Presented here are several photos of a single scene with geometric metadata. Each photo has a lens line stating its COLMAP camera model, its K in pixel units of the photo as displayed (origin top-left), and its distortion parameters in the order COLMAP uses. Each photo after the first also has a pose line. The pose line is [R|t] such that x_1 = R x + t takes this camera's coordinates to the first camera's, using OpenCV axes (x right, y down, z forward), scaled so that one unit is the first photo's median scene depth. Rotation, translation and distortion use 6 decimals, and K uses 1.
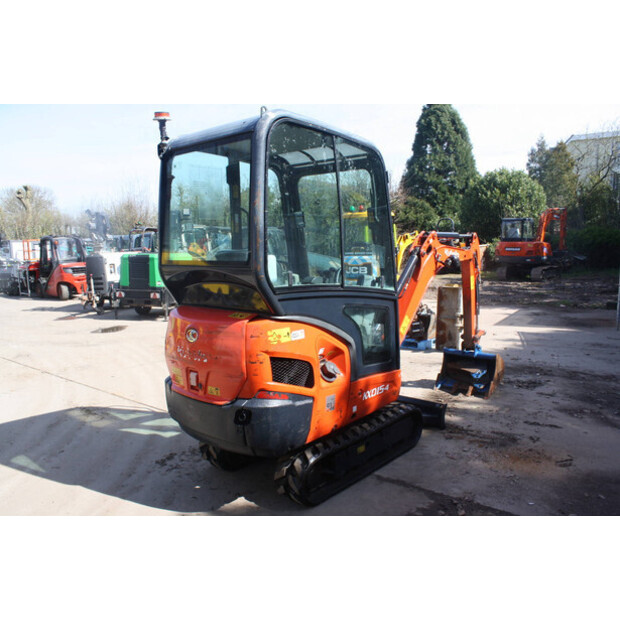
lens RADIAL K [[520.6, 0, 309.5], [0, 520.6, 309.3], [0, 0, 1]] dist [-0.162820, 0.139445]
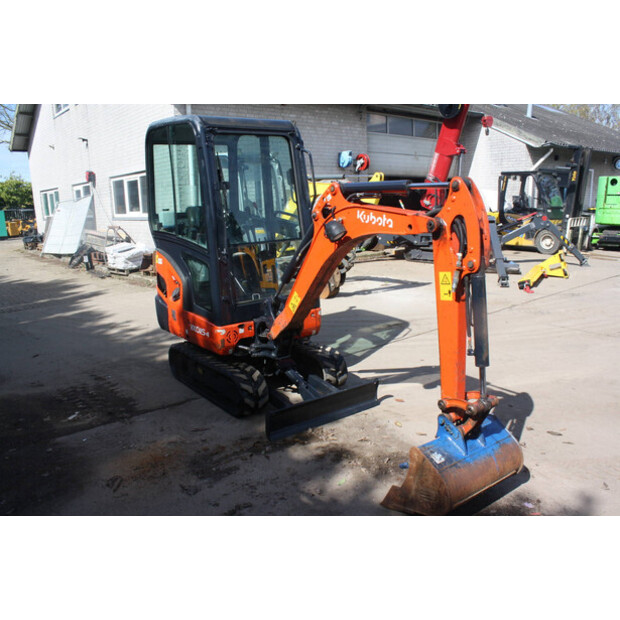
lens RADIAL K [[520.6, 0, 310.9], [0, 520.6, 310.2], [0, 0, 1]] dist [-0.162820, 0.139445]
pose [[-0.201591, 0.231574, -0.951701, 1.111775], [-0.089853, 0.963180, 0.253400, -0.193898], [0.975340, 0.136597, -0.173360, 1.351864]]
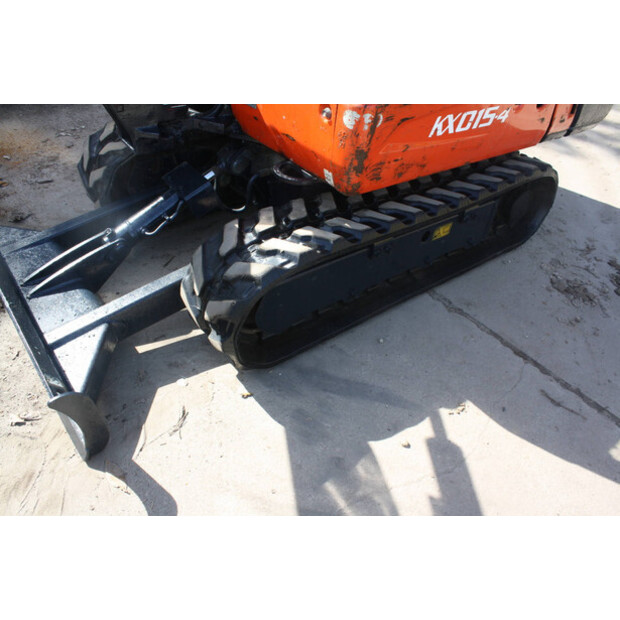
lens RADIAL K [[520.6, 0, 309.7], [0, 520.6, 316.3], [0, 0, 1]] dist [-0.162820, 0.139445]
pose [[-0.983060, -0.164424, 0.080982, -0.027539], [-0.049297, 0.662753, 0.747214, -0.029666], [-0.176531, 0.730564, -0.659631, 1.437586]]
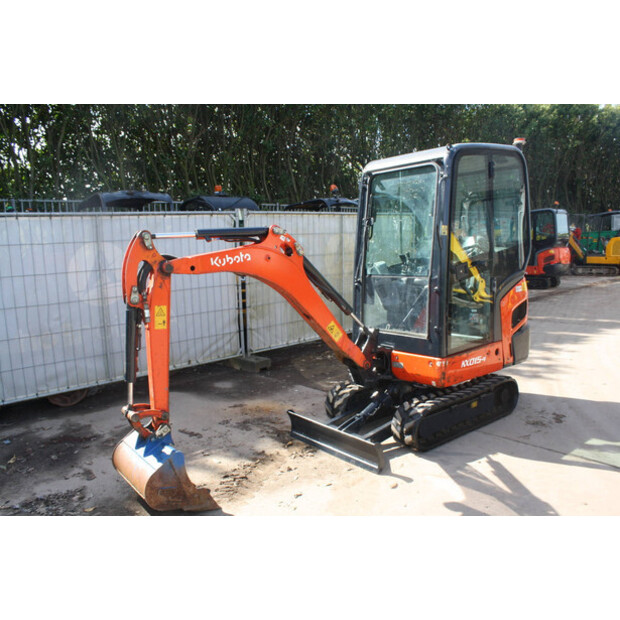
lens RADIAL K [[520.6, 0, 306.9], [0, 520.6, 317.9], [0, 0, 1]] dist [-0.162820, 0.139445]
pose [[-0.982799, 0.038878, 0.180542, 0.059415], [0.086325, 0.960927, 0.262995, -0.265837], [-0.163263, 0.274056, -0.947754, 2.139124]]
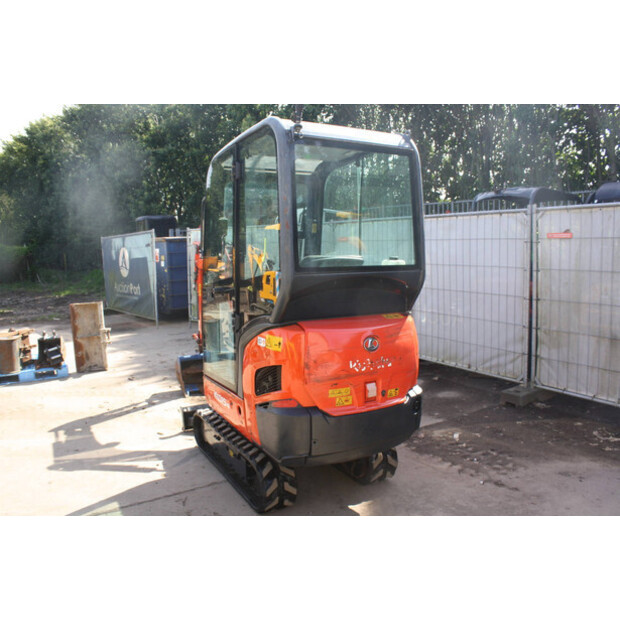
lens RADIAL K [[520.6, 0, 309.5], [0, 520.6, 311.7], [0, 0, 1]] dist [-0.162820, 0.139445]
pose [[0.322885, -0.103291, 0.940785, -0.906277], [0.129488, 0.989501, 0.064198, -0.066837], [-0.937538, 0.101092, 0.332870, 0.612417]]
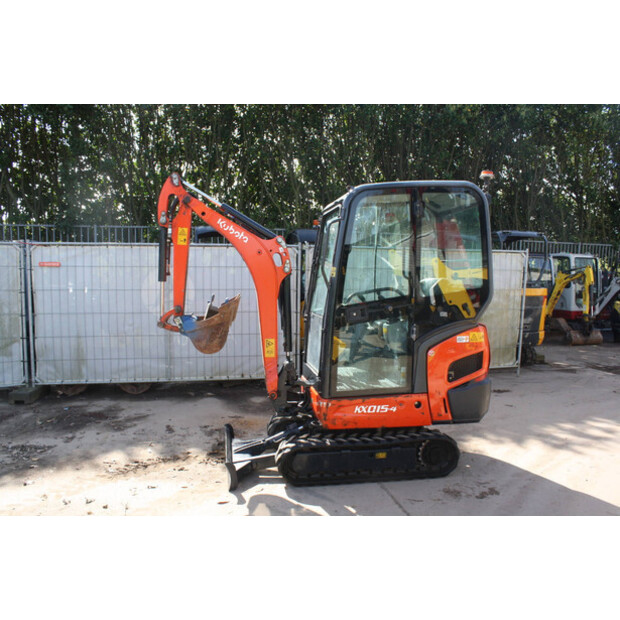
lens RADIAL K [[520.6, 0, 308.1], [0, 520.6, 313.3], [0, 0, 1]] dist [-0.162820, 0.139445]
pose [[-0.778458, -0.029987, 0.626979, -0.621095], [0.091680, 0.982715, 0.160831, -0.232636], [-0.620965, 0.182682, -0.762253, 1.926547]]
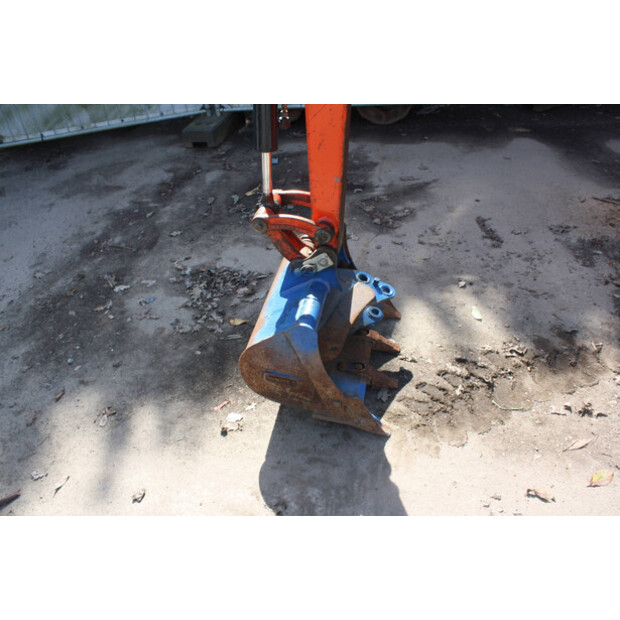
lens RADIAL K [[520.6, 0, 309.2], [0, 520.6, 310.1], [0, 0, 1]] dist [-0.162820, 0.139445]
pose [[-0.525985, -0.470703, 0.708363, 0.136582], [0.197076, 0.742761, 0.639897, -0.132674], [-0.827345, 0.476177, -0.297917, 1.601650]]
